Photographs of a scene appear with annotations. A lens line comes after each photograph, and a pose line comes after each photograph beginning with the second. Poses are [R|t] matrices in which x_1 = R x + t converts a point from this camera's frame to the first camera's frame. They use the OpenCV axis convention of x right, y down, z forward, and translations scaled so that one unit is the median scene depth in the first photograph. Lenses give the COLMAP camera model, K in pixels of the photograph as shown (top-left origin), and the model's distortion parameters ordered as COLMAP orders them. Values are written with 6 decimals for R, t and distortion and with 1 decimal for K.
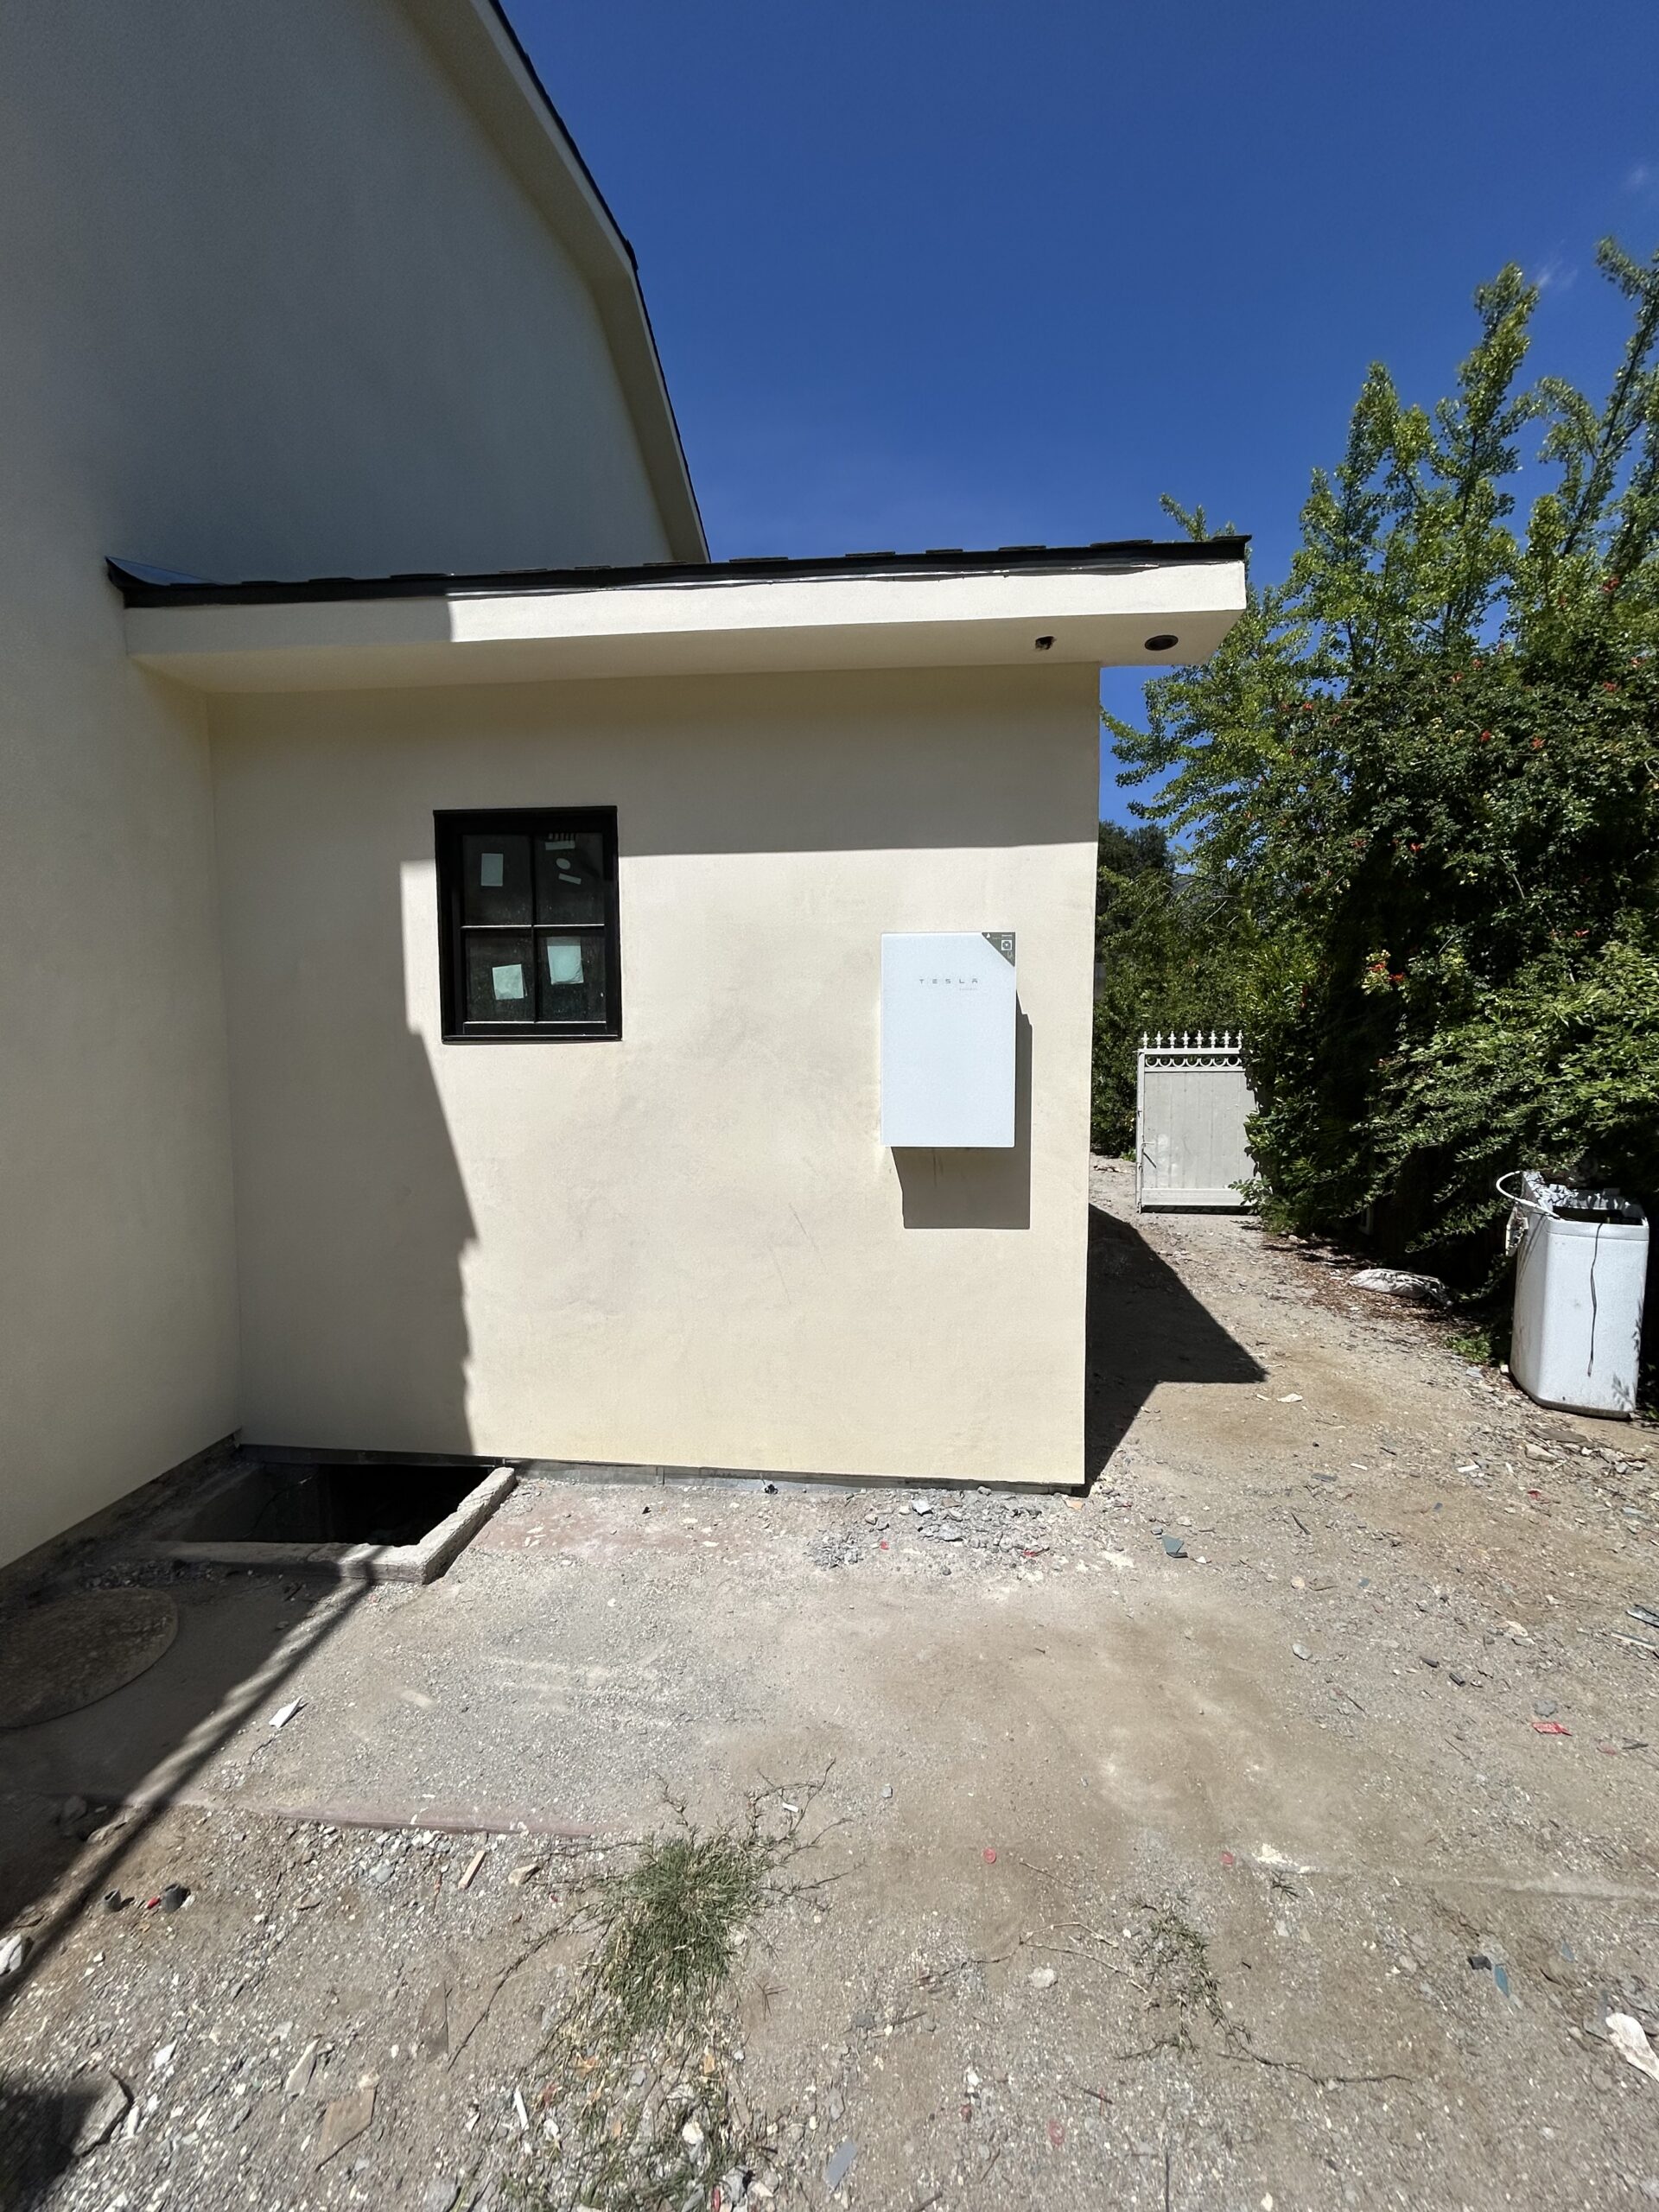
lens RADIAL K [[886.5, 0, 833.6], [0, 886.5, 1113.2], [0, 0, 1]] dist [-0.004439, 0.000909]
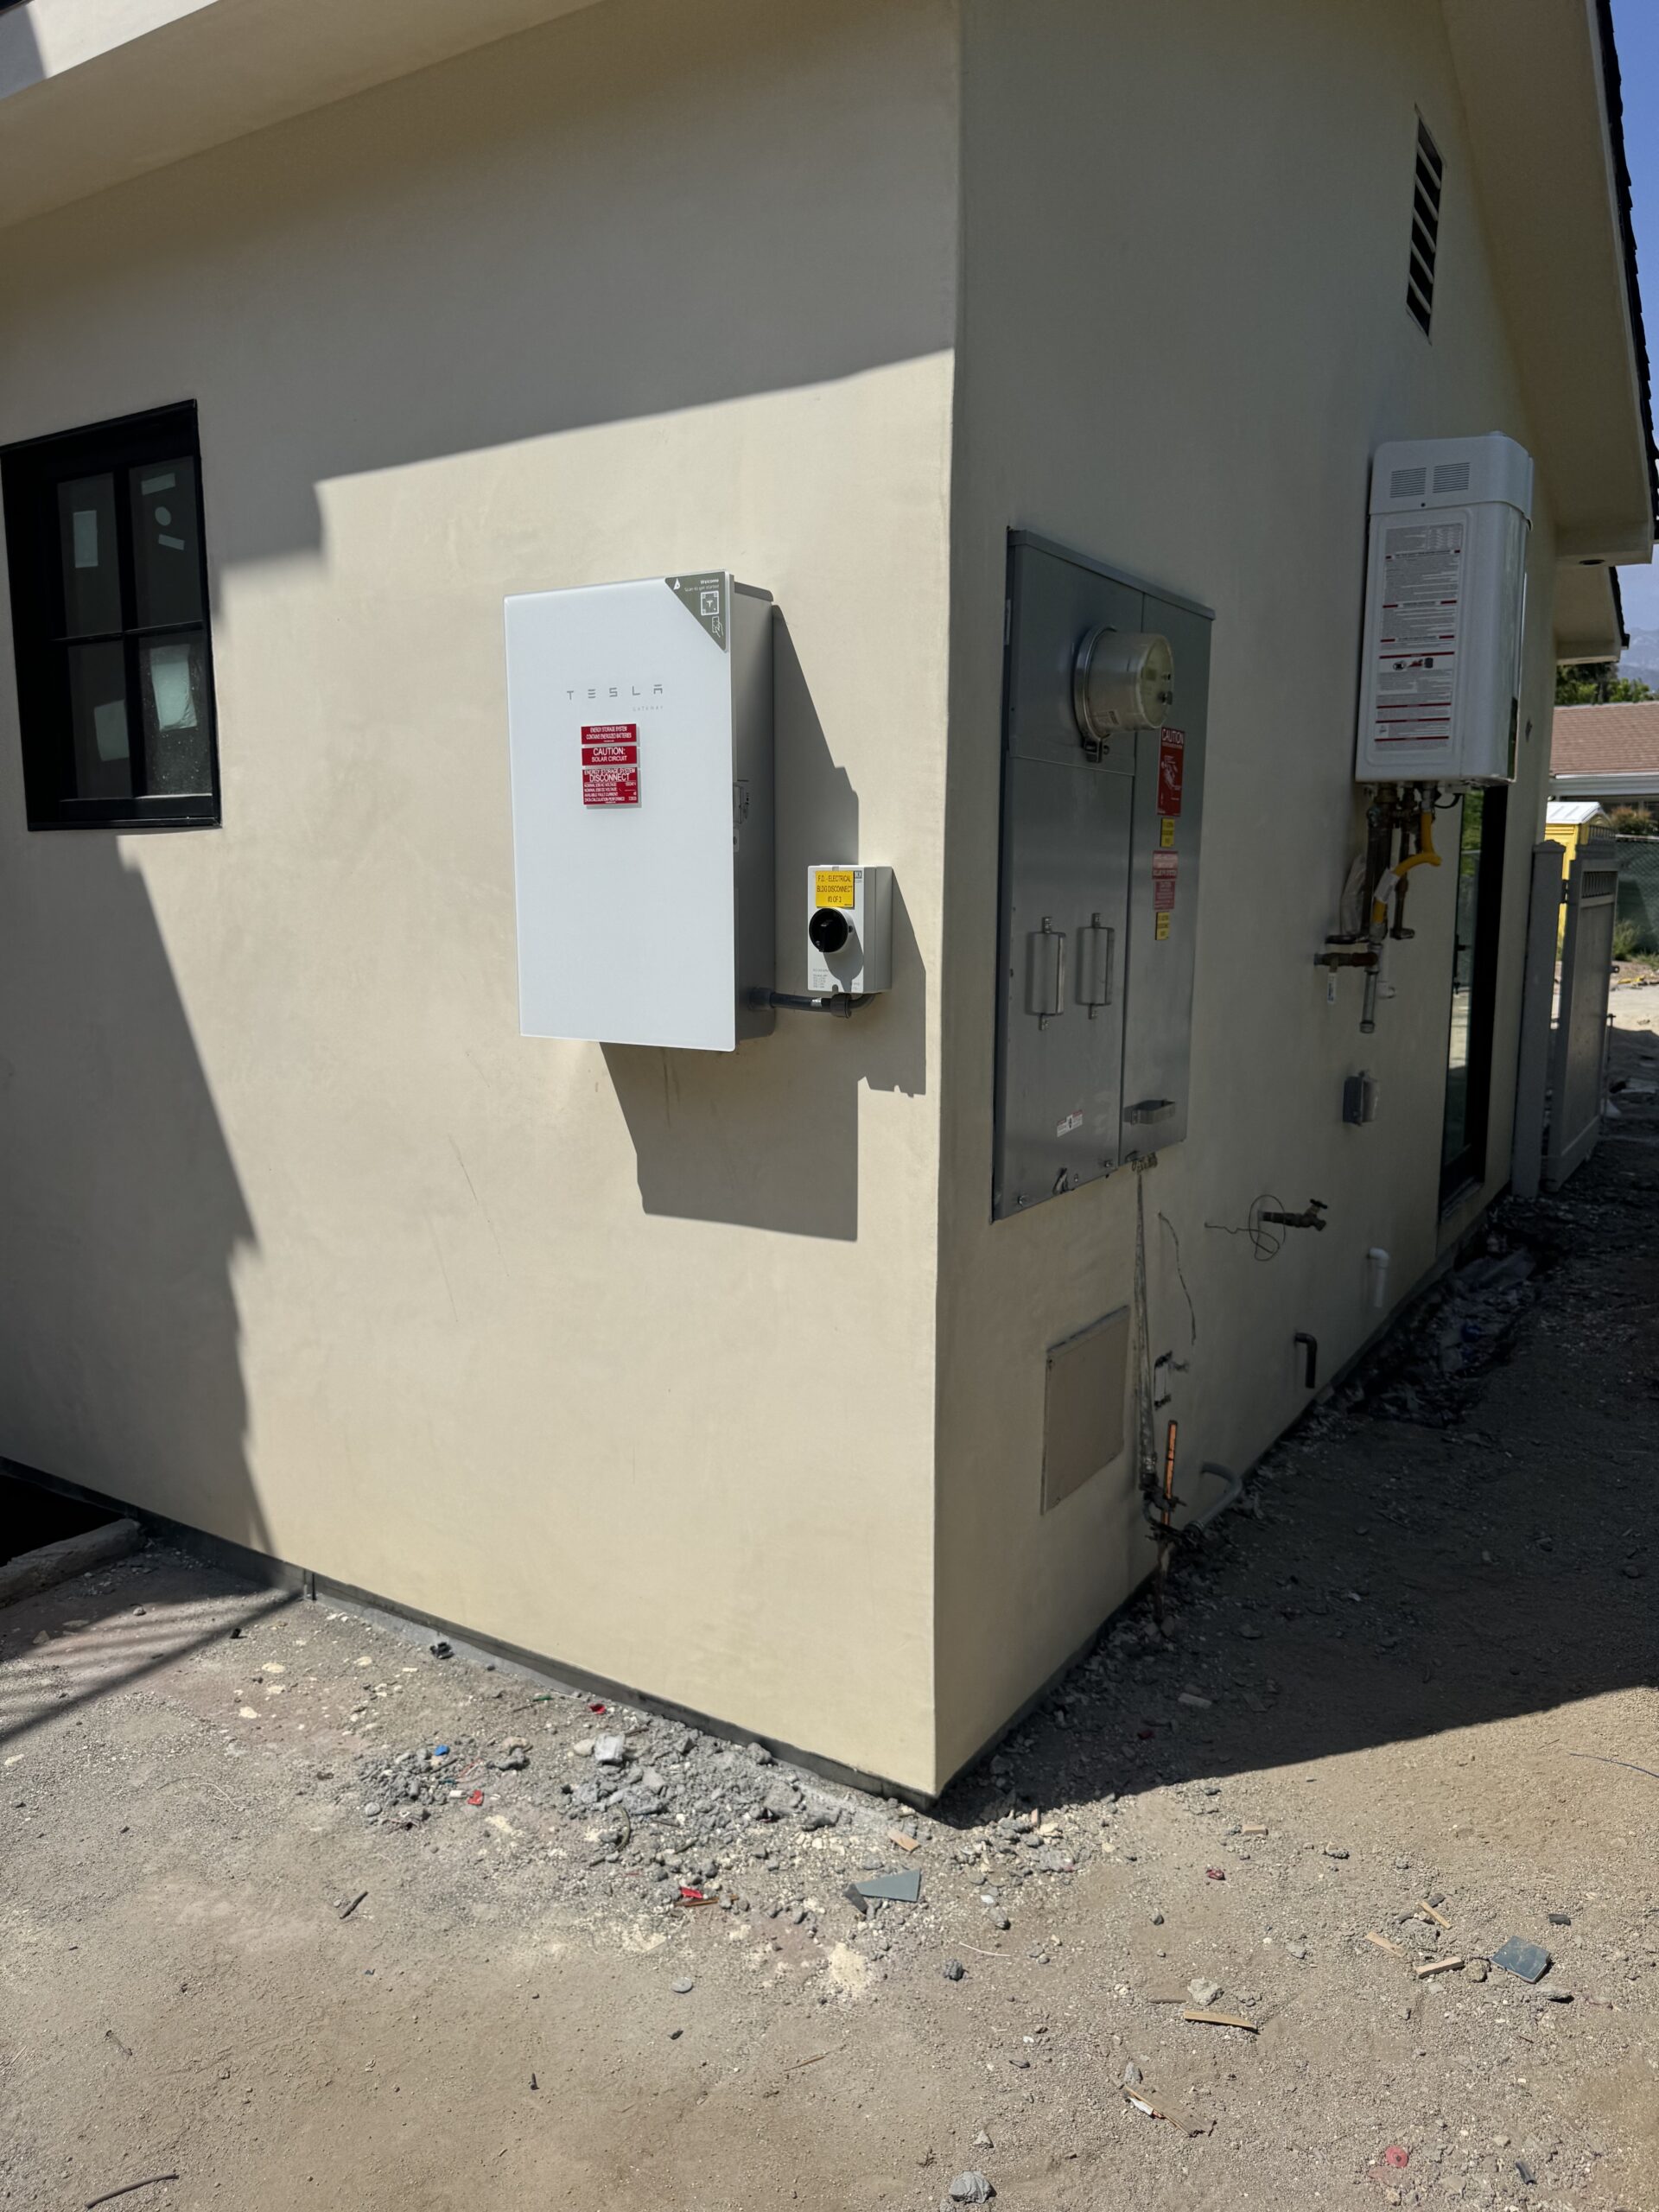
lens RADIAL K [[1567.3, 0, 817.9], [0, 1567.3, 1104.7], [0, 0, 1]] dist [0.017694, -0.002654]
pose [[0.886908, 0.070045, -0.456605, 0.580955], [-0.033433, 0.995578, 0.087786, -0.006222], [0.460735, -0.062592, 0.885328, 0.276589]]
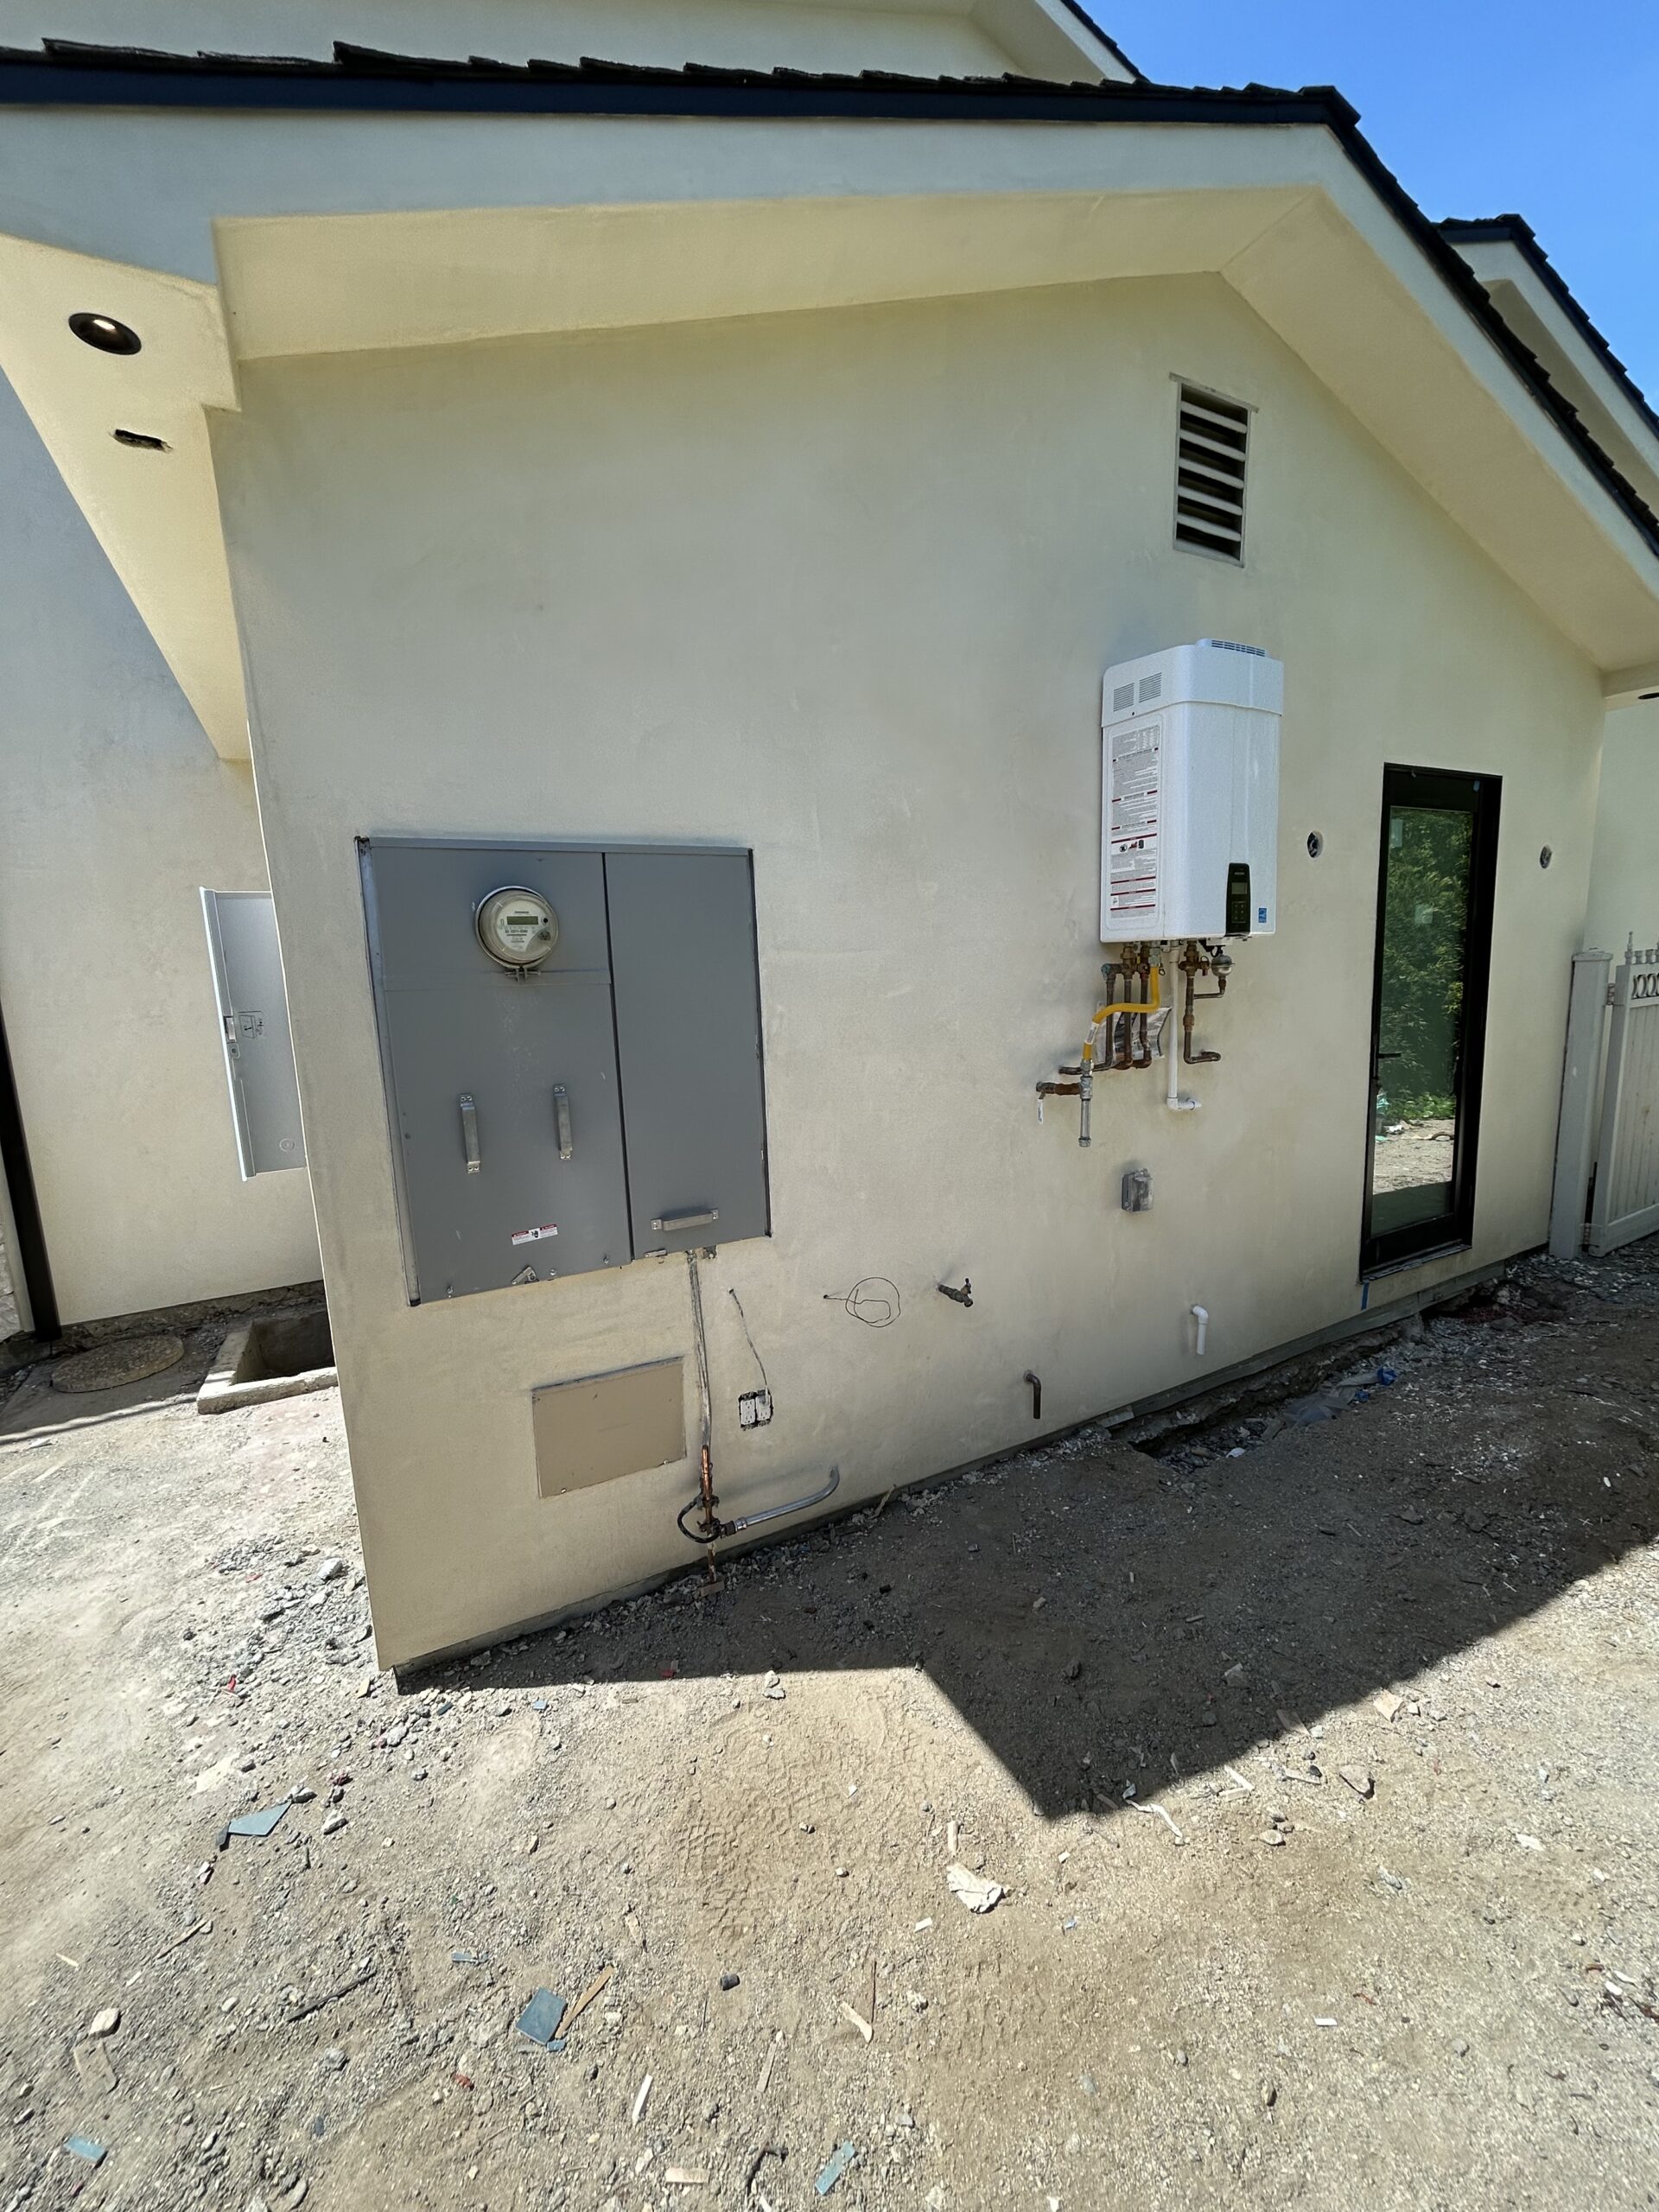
lens RADIAL K [[886.5, 0, 834.8], [0, 886.5, 1104.1], [0, 0, 1]] dist [-0.004439, 0.000909]
pose [[0.541960, 0.111280, -0.833004, 1.015403], [-0.021347, 0.992698, 0.118725, -0.116507], [0.840133, -0.046562, 0.540378, 0.954686]]
